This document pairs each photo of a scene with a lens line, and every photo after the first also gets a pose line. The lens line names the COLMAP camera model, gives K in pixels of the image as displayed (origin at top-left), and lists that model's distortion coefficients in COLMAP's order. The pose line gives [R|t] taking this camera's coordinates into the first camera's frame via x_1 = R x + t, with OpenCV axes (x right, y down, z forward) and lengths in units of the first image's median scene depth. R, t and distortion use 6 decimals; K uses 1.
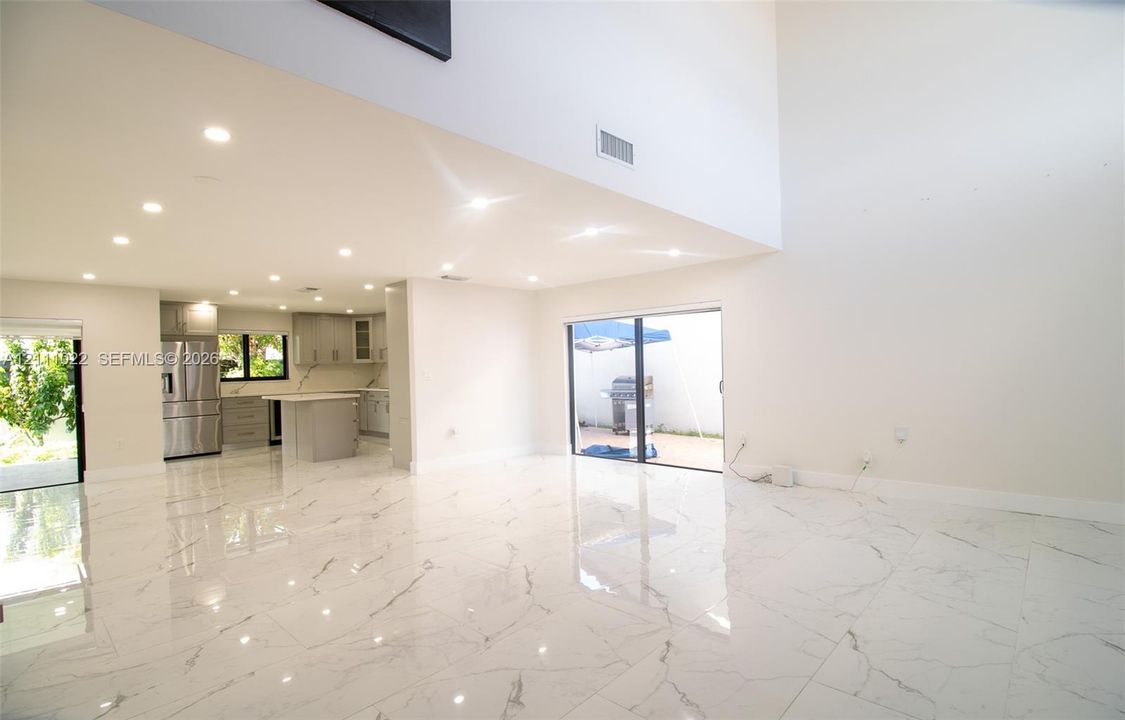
lens RADIAL K [[525.6, 0, 580.7], [0, 525.6, 372.3], [0, 0, 1]] dist [0.001302, -0.000120]
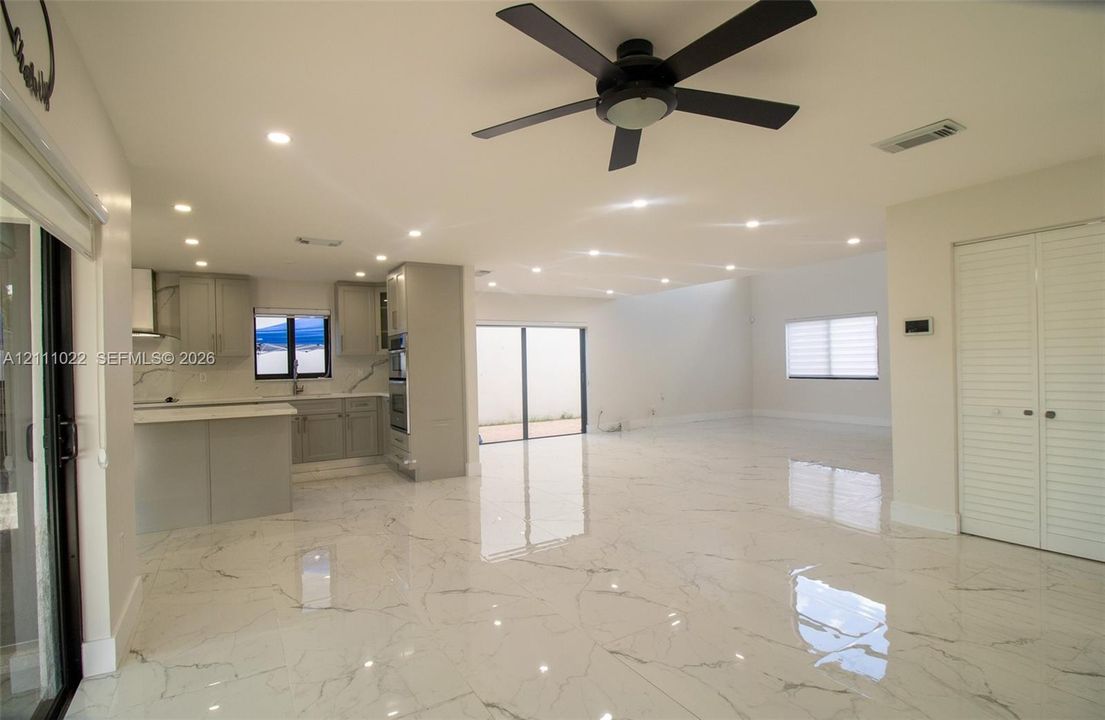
lens RADIAL K [[525.3, 0, 554.9], [0, 525.3, 363.0], [0, 0, 1]] dist [0.000481, -0.000025]
pose [[0.289103, 0.015864, 0.957166, -0.854061], [0.026343, 0.999352, -0.024520, 0.013505], [-0.956935, 0.032303, 0.288498, 0.428498]]
